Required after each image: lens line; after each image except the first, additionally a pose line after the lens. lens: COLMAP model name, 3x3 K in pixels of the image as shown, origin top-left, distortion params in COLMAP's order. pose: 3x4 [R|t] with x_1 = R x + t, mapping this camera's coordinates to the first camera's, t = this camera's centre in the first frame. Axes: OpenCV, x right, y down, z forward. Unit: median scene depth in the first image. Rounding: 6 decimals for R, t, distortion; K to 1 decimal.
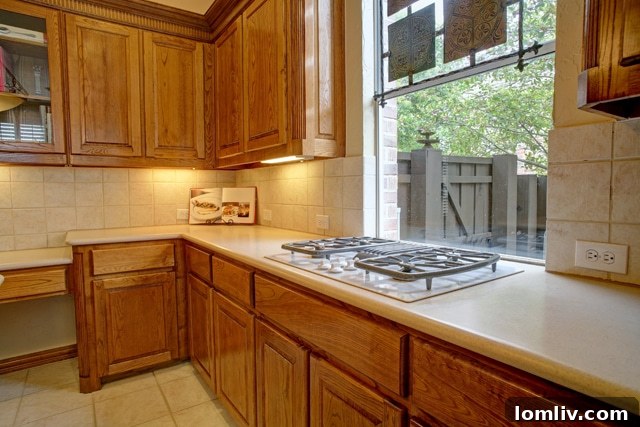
lens RADIAL K [[370.0, 0, 319.5], [0, 370.0, 215.1], [0, 0, 1]] dist [-0.034133, 0.011375]
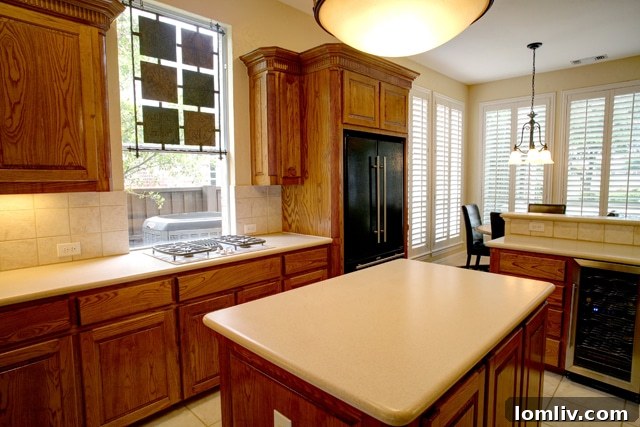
lens RADIAL K [[370.0, 0, 321.6], [0, 370.0, 211.4], [0, 0, 1]] dist [-0.034133, 0.011375]
pose [[-0.183240, -0.069880, 0.980581, -1.645475], [0.085370, 0.992571, 0.086688, -0.171187], [-0.979355, 0.099596, -0.175913, 0.661046]]
